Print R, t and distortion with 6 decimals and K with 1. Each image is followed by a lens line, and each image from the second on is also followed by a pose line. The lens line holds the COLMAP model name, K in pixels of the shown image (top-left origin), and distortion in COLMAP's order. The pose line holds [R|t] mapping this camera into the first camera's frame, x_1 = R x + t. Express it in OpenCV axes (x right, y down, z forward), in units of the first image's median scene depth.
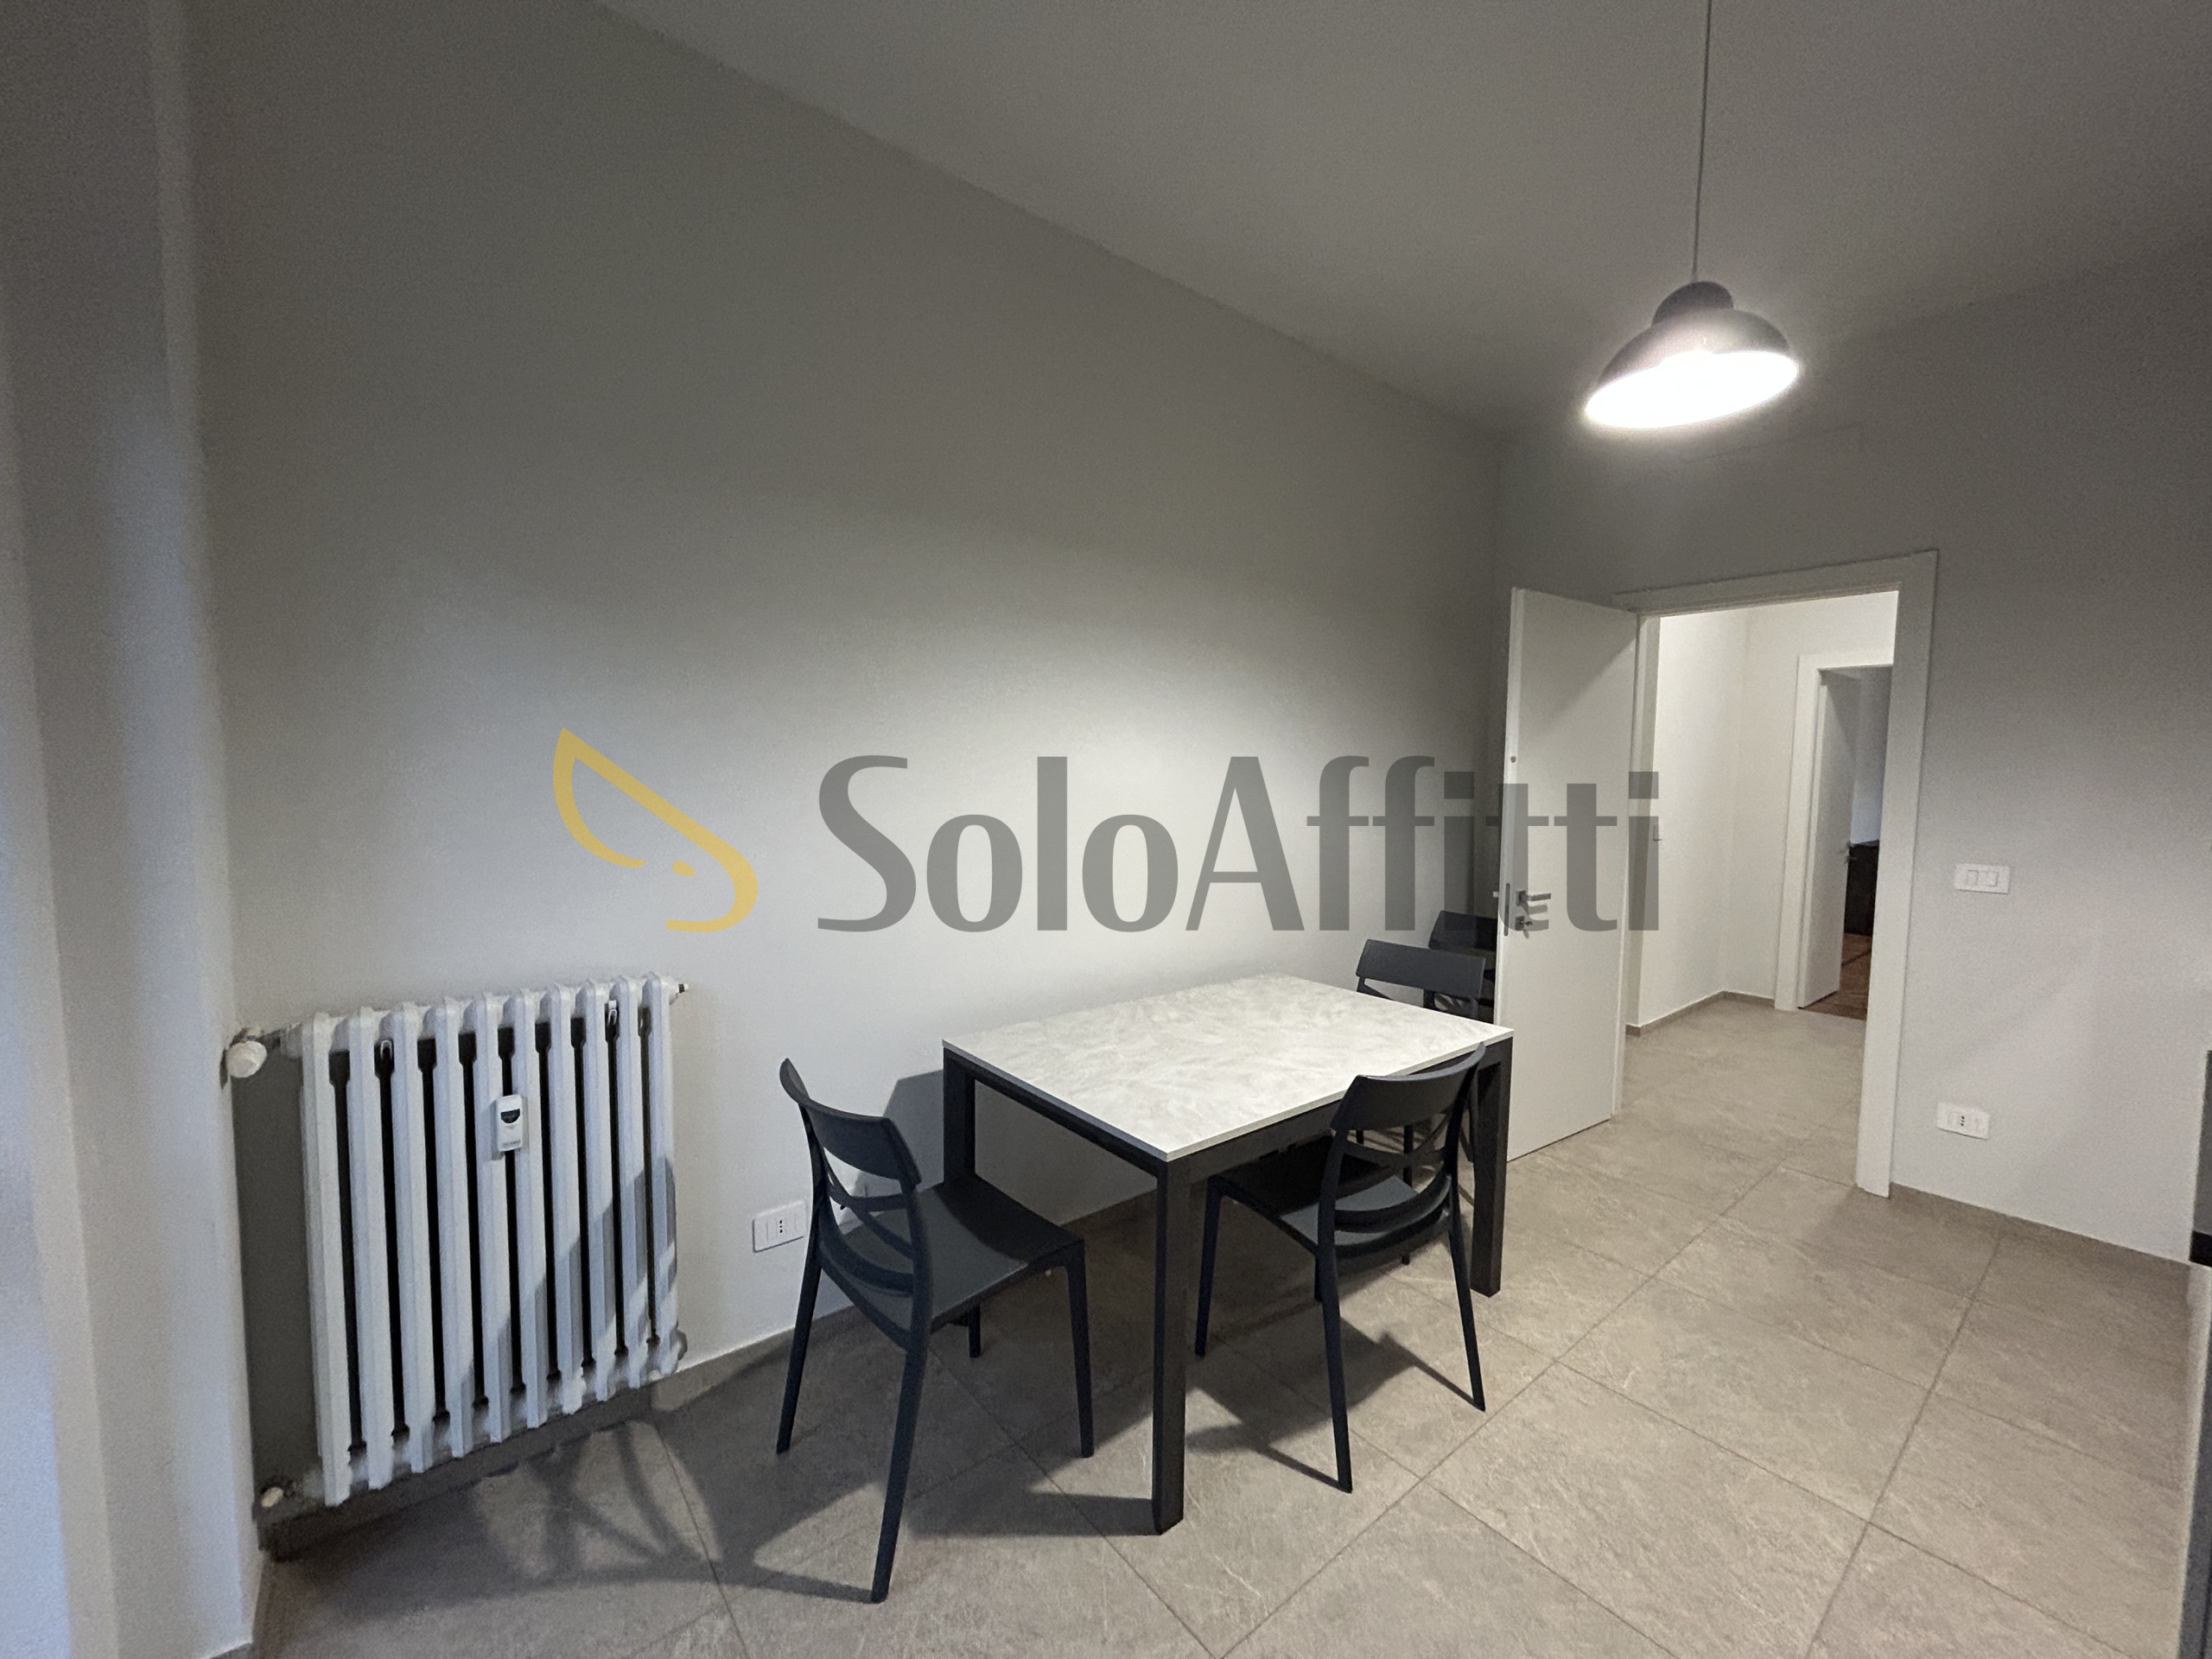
lens RADIAL K [[891.3, 0, 1100.9], [0, 891.3, 829.1], [0, 0, 1]] dist [-0.001739, 0.001368]
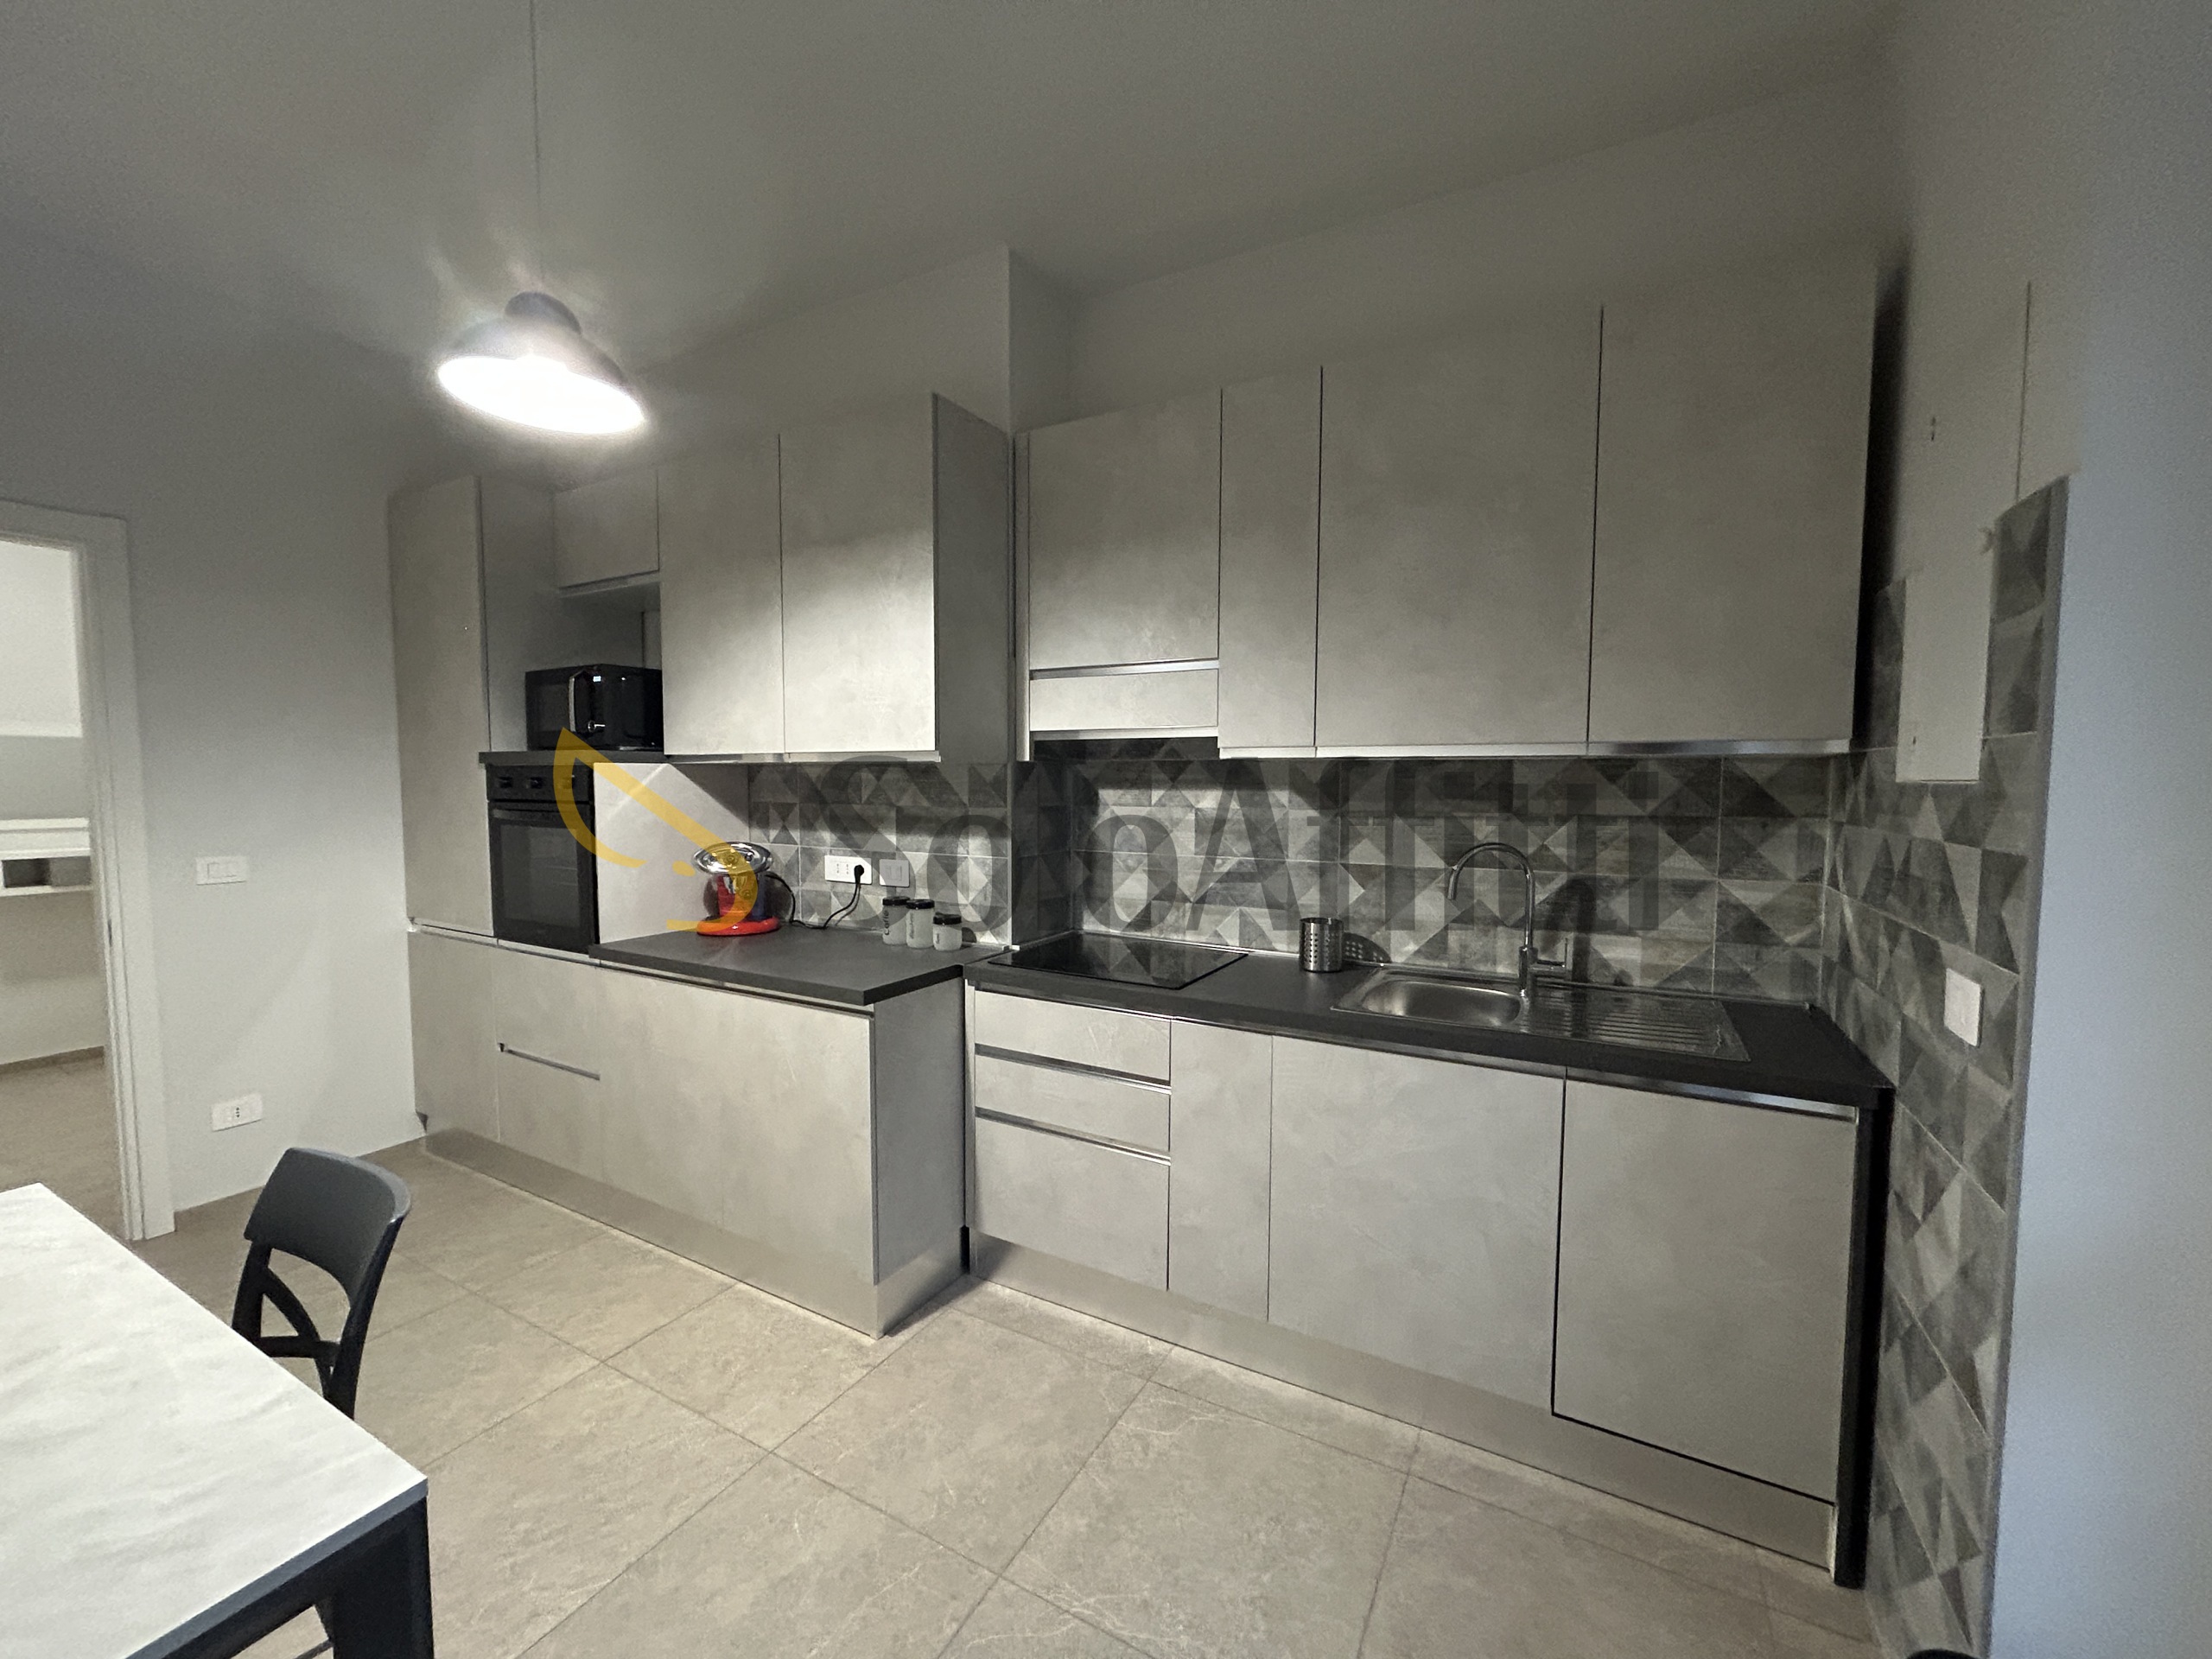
lens RADIAL K [[891.3, 0, 1106.8], [0, 891.3, 831.4], [0, 0, 1]] dist [-0.001739, 0.001368]
pose [[-0.379366, -0.068253, 0.922726, -0.367923], [0.057585, 0.993600, 0.097171, -0.033358], [-0.923453, 0.089999, -0.373008, 0.531332]]
